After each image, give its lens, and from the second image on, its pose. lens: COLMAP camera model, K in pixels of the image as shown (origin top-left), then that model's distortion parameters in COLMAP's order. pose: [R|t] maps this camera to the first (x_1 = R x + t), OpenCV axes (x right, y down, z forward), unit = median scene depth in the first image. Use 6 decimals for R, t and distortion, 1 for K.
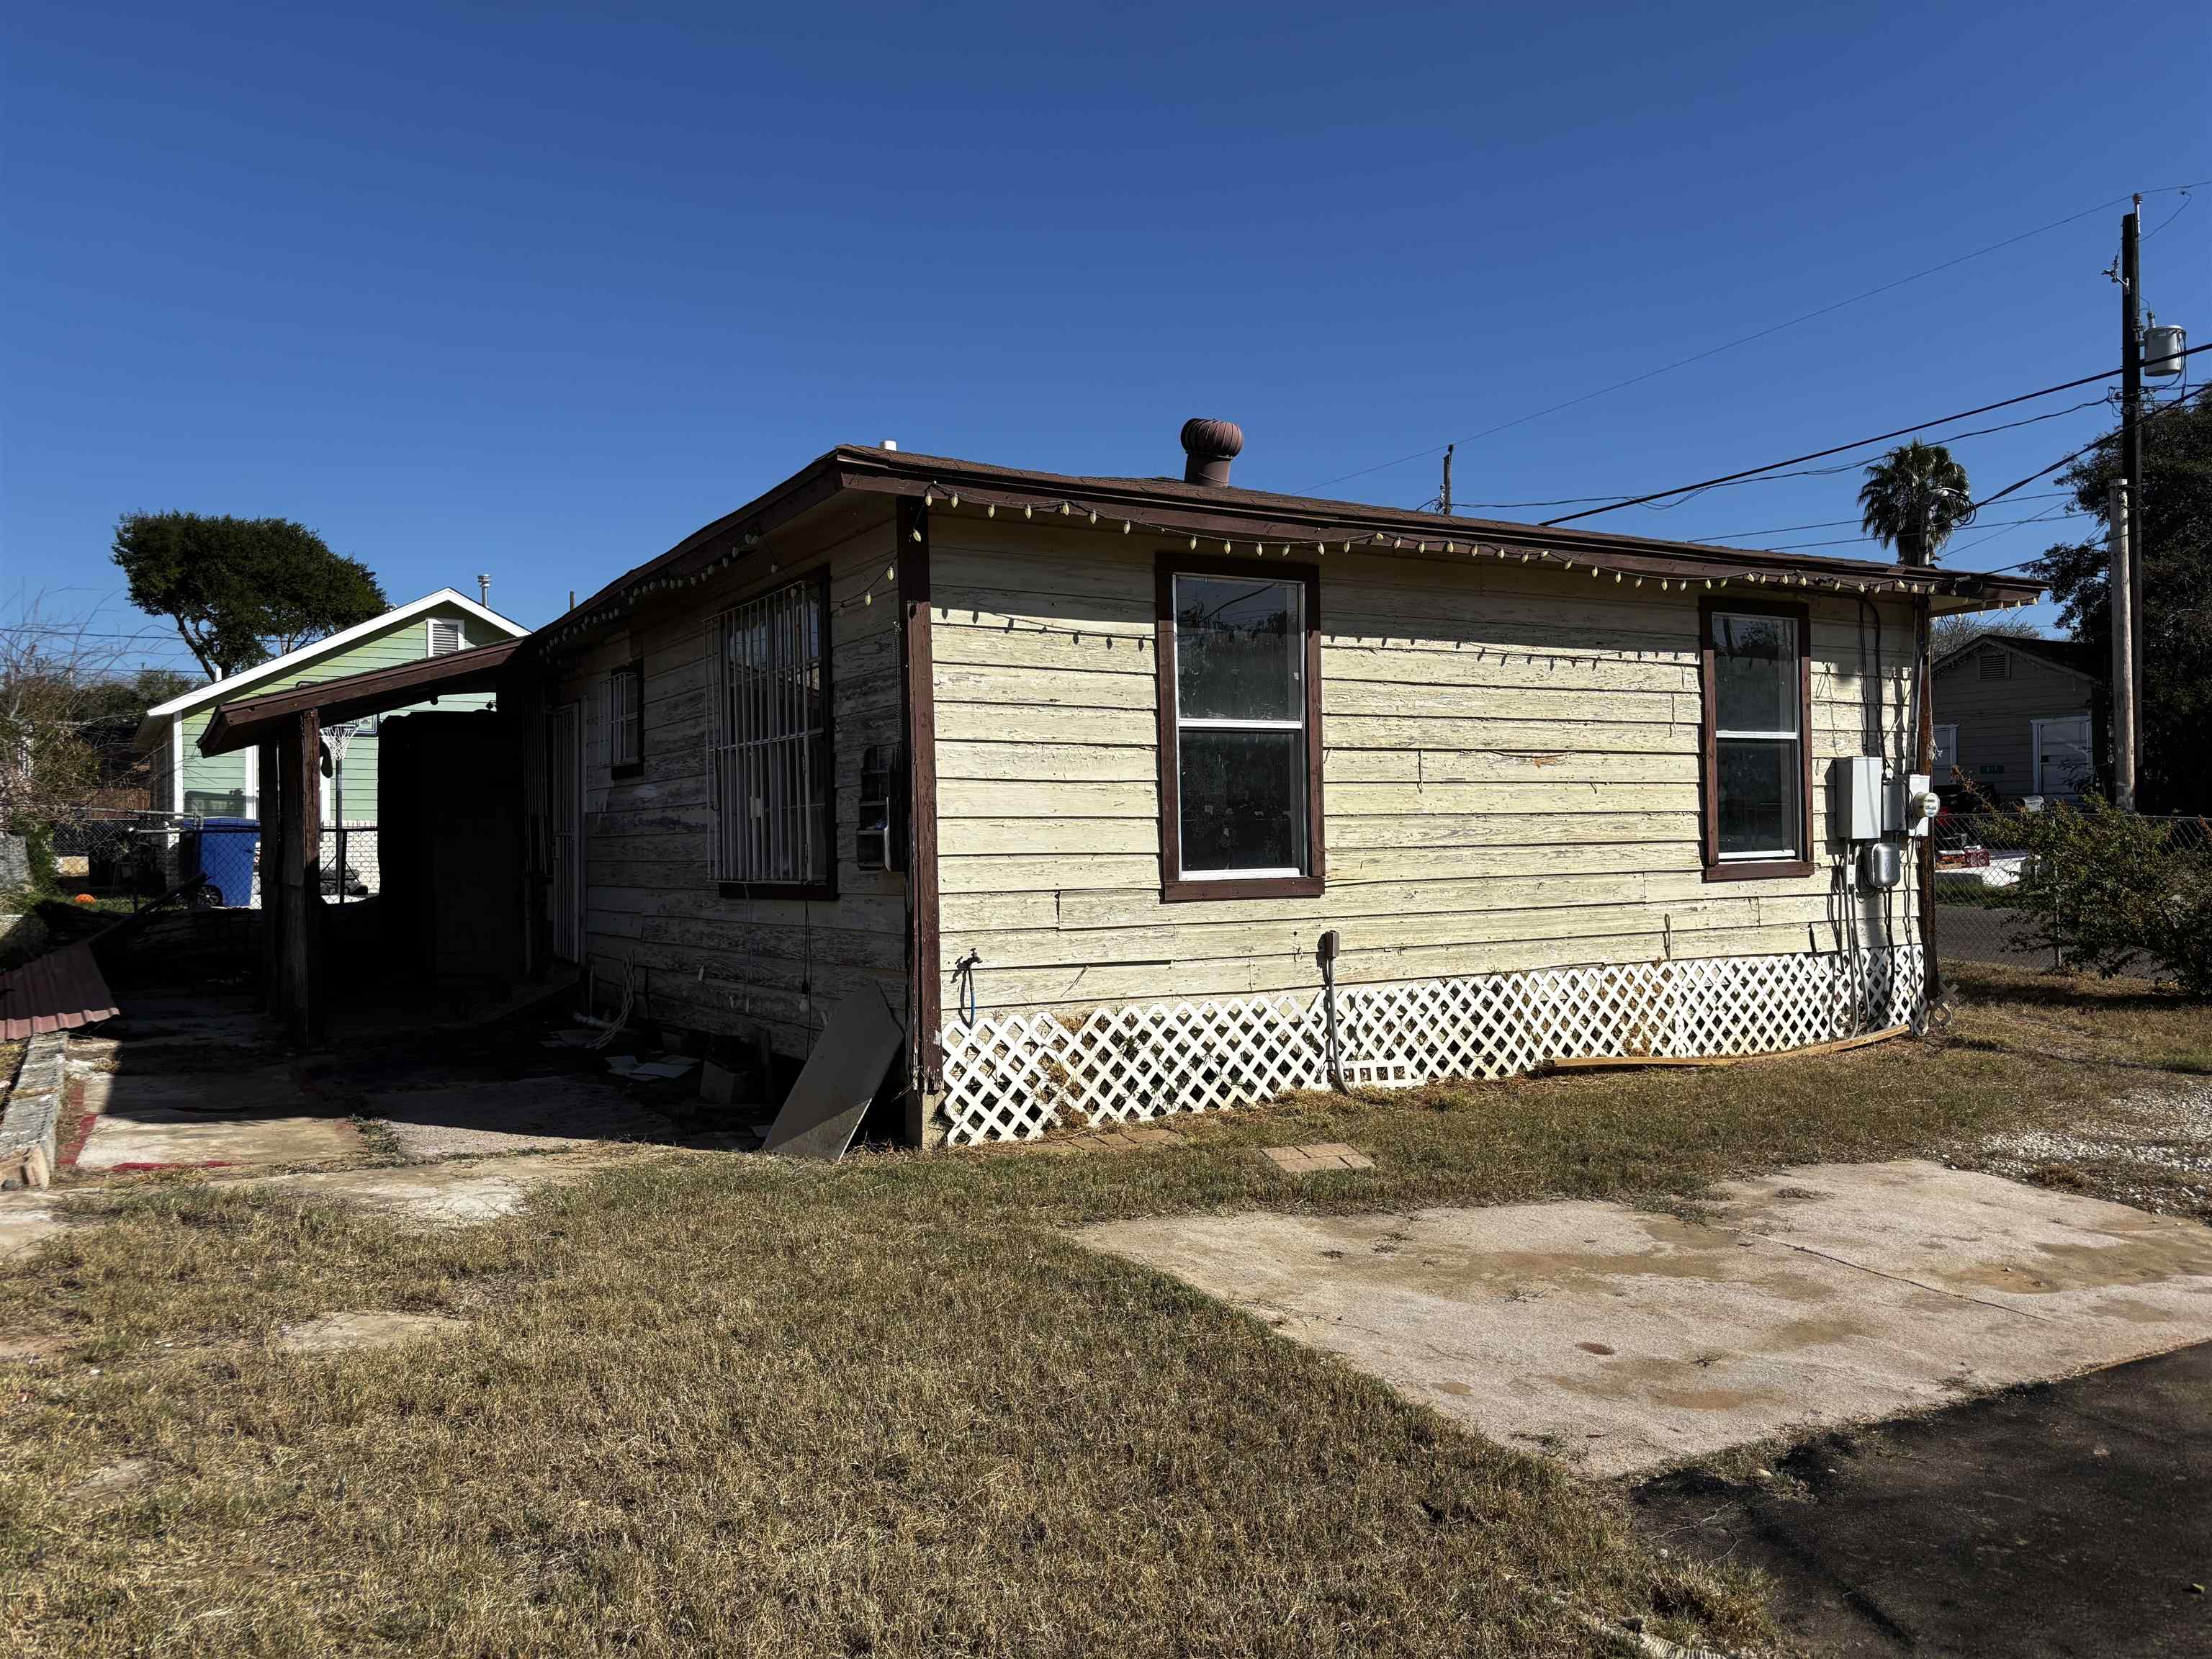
lens RADIAL K [[1673.5, 0, 1106.0], [0, 1673.5, 829.5], [0, 0, 1]] dist [0.038086, 0.005519]
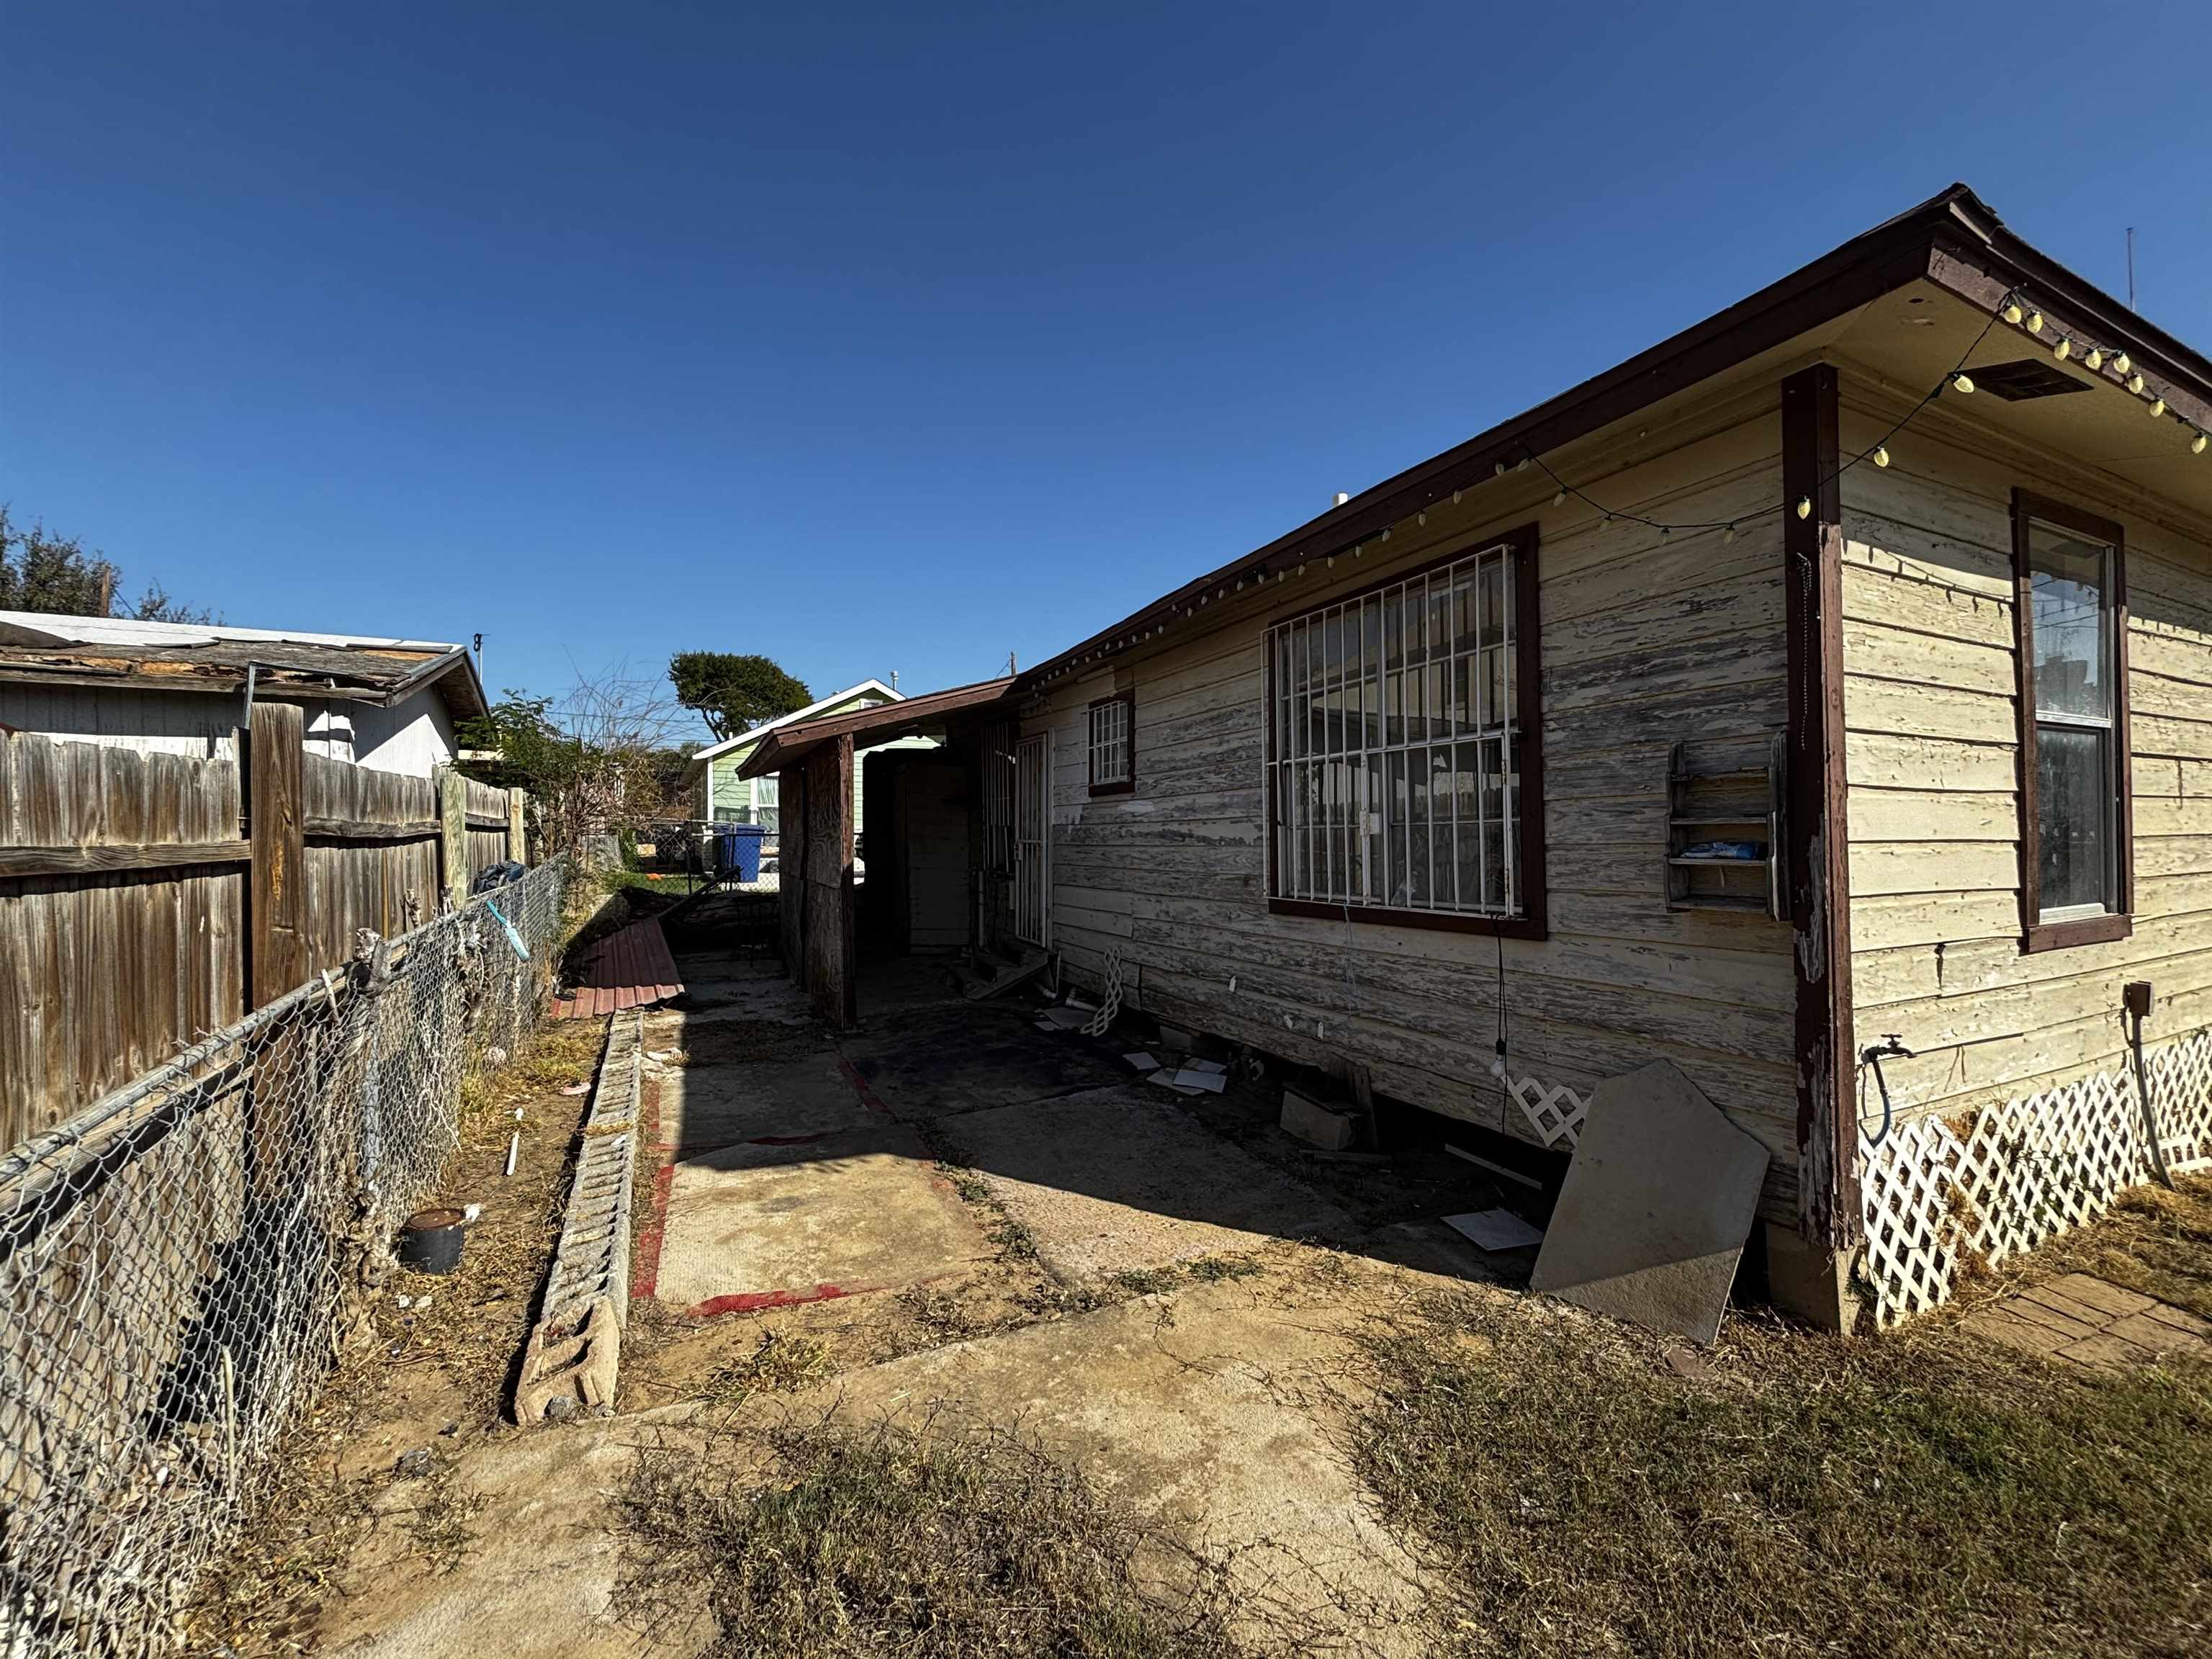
lens RADIAL K [[880.1, 0, 1106.0], [0, 880.1, 829.5], [0, 0, 1]] dist [0.036045, -0.000224]
pose [[0.997609, 0.005710, -0.068878, -0.253853], [-0.005722, 0.999984, 0.000015, -0.007275], [0.068877, 0.000379, 0.997625, 0.413525]]
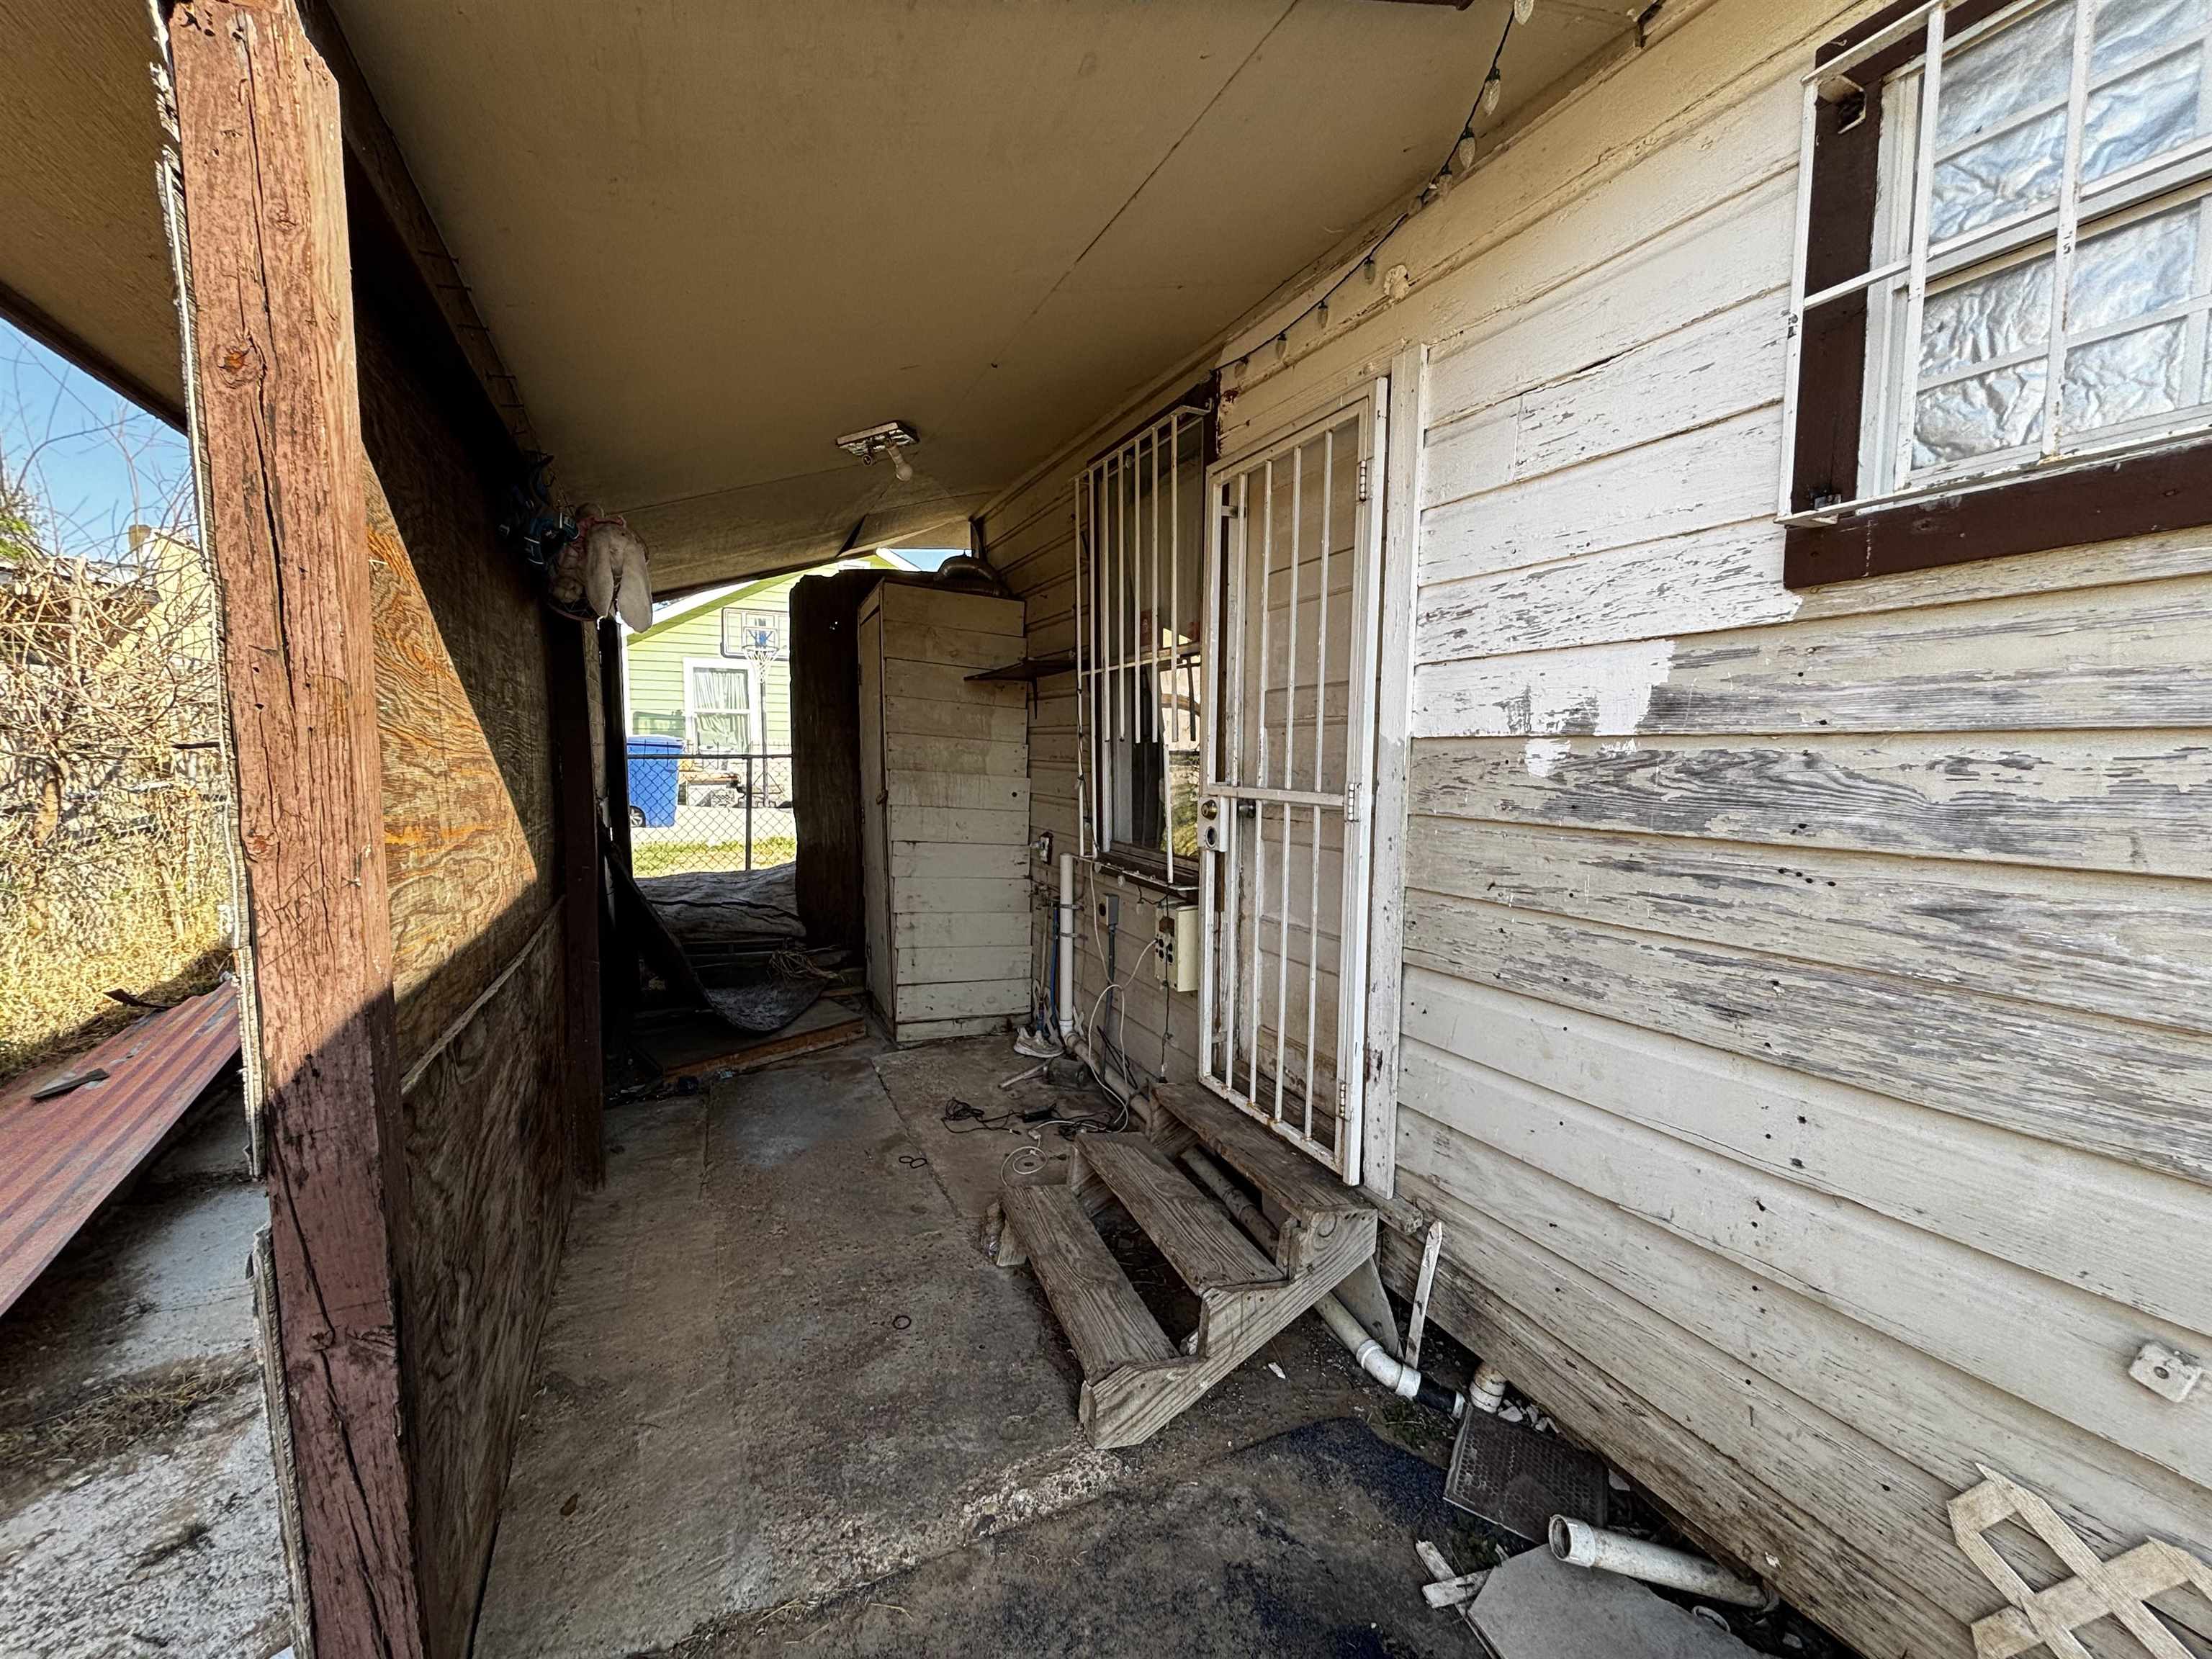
lens RADIAL K [[889.4, 0, 1104.0], [0, 889.4, 829.4], [0, 0, 1]] dist [-0.000624, -0.000493]
pose [[0.996775, 0.016106, -0.078615, -0.387988], [-0.008490, 0.995320, 0.096264, -0.008868], [0.079797, -0.095286, 0.992246, 0.903728]]
